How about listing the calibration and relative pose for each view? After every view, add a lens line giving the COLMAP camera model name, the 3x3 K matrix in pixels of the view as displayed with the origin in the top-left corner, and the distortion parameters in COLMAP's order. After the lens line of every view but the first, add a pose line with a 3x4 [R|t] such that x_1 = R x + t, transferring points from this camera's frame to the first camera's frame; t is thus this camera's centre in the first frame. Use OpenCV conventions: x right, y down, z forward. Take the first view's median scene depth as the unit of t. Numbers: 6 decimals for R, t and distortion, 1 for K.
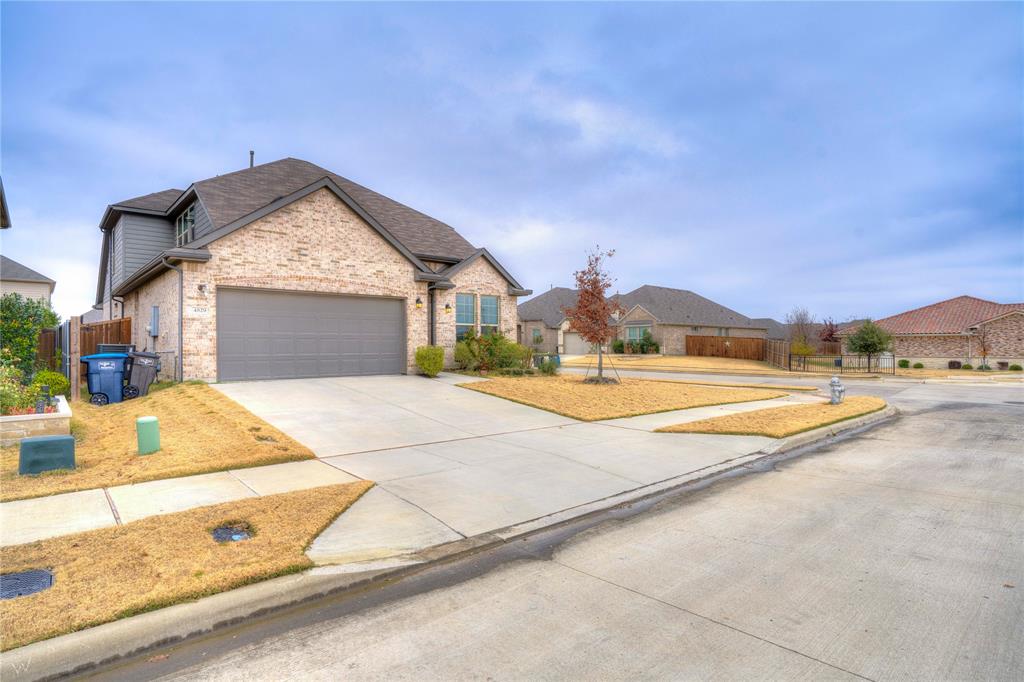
lens RADIAL K [[537.3, 0, 511.5], [0, 537.3, 338.6], [0, 0, 1]] dist [-0.003571, -0.000142]
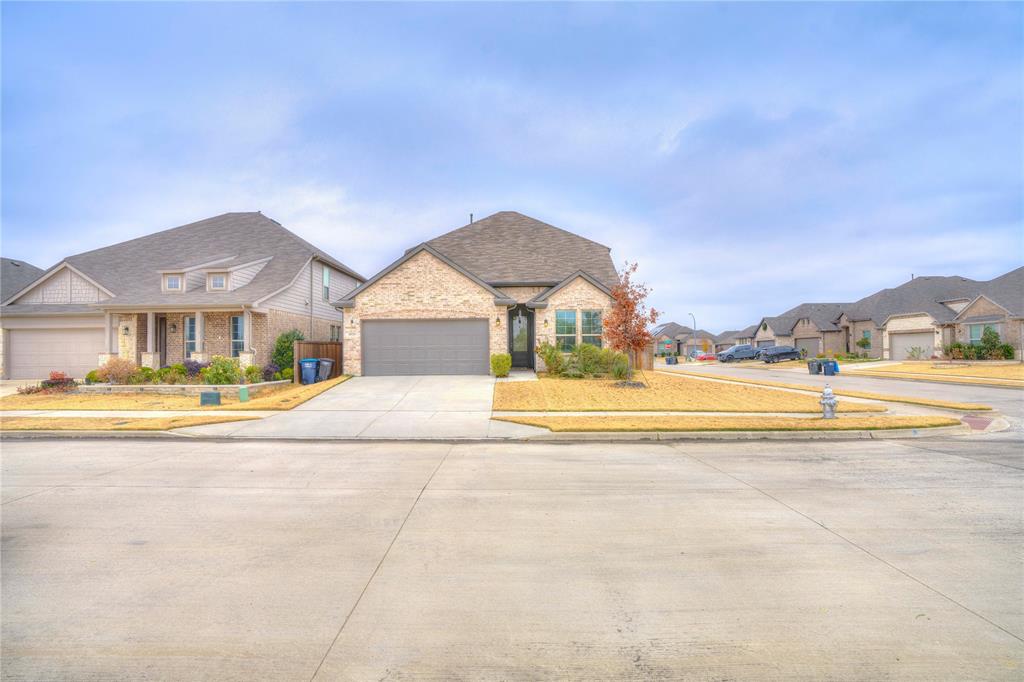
lens RADIAL K [[537.3, 0, 512.5], [0, 537.3, 347.6], [0, 0, 1]] dist [-0.003571, -0.000142]
pose [[0.759527, -0.013405, -0.650338, 0.730492], [0.017316, 0.999850, -0.000385, -0.000223], [0.650246, -0.010969, 0.759645, 0.007308]]
